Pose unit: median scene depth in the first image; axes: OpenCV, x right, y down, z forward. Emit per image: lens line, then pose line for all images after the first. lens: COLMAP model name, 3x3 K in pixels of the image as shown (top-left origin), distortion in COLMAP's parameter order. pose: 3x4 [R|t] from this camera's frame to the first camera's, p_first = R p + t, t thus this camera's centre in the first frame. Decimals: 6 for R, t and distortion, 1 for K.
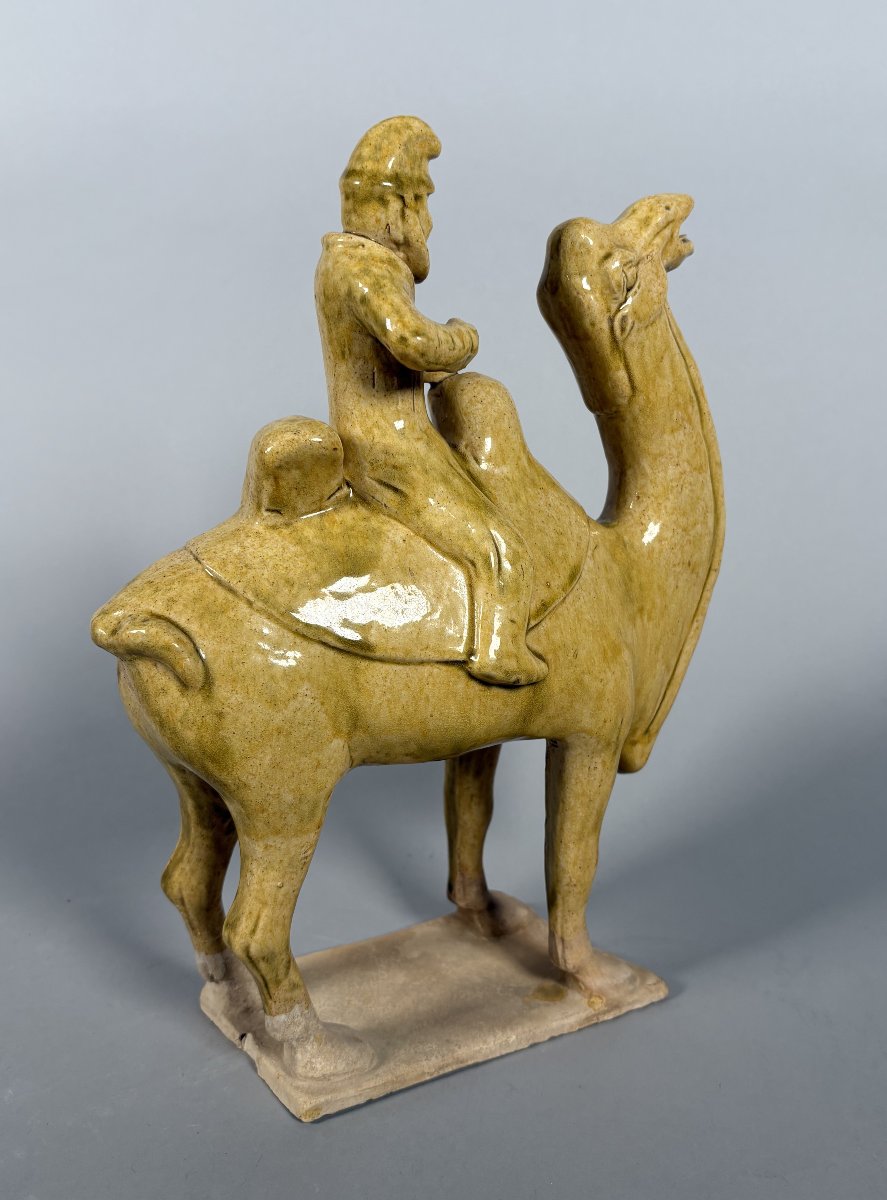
lens RADIAL K [[1174.0, 0, 450.5], [0, 1174.0, 569.4], [0, 0, 1]] dist [0.026059, 0.000000]
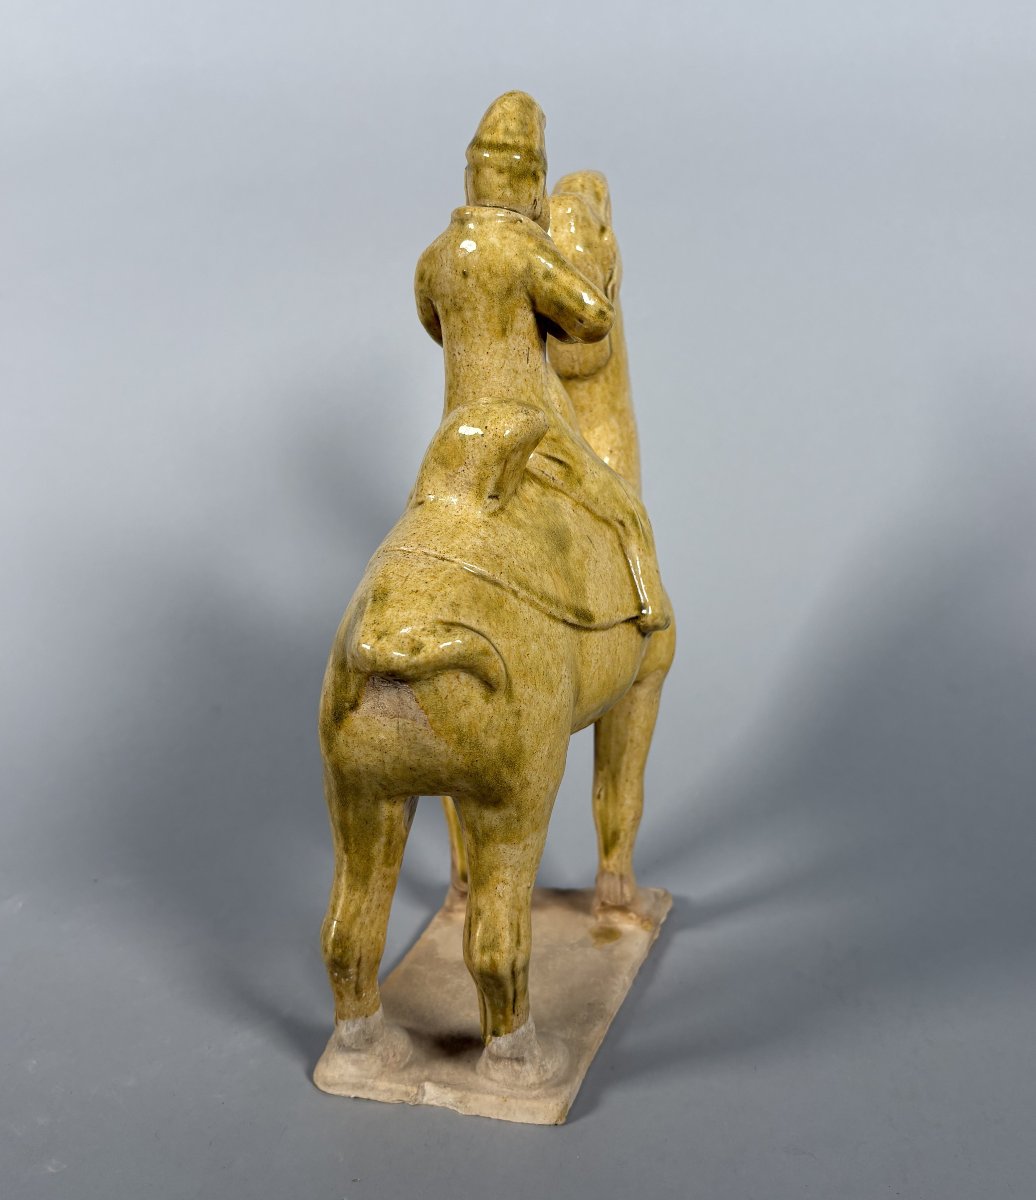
lens RADIAL K [[1321.8, 0, 520.1], [0, 1321.8, 530.6], [0, 0, 1]] dist [0.070321, 0.000000]
pose [[0.743067, -0.145781, 0.653146, -0.823659], [0.156504, 0.986776, 0.042196, -0.063365], [-0.650660, 0.070865, 0.756055, 0.170042]]
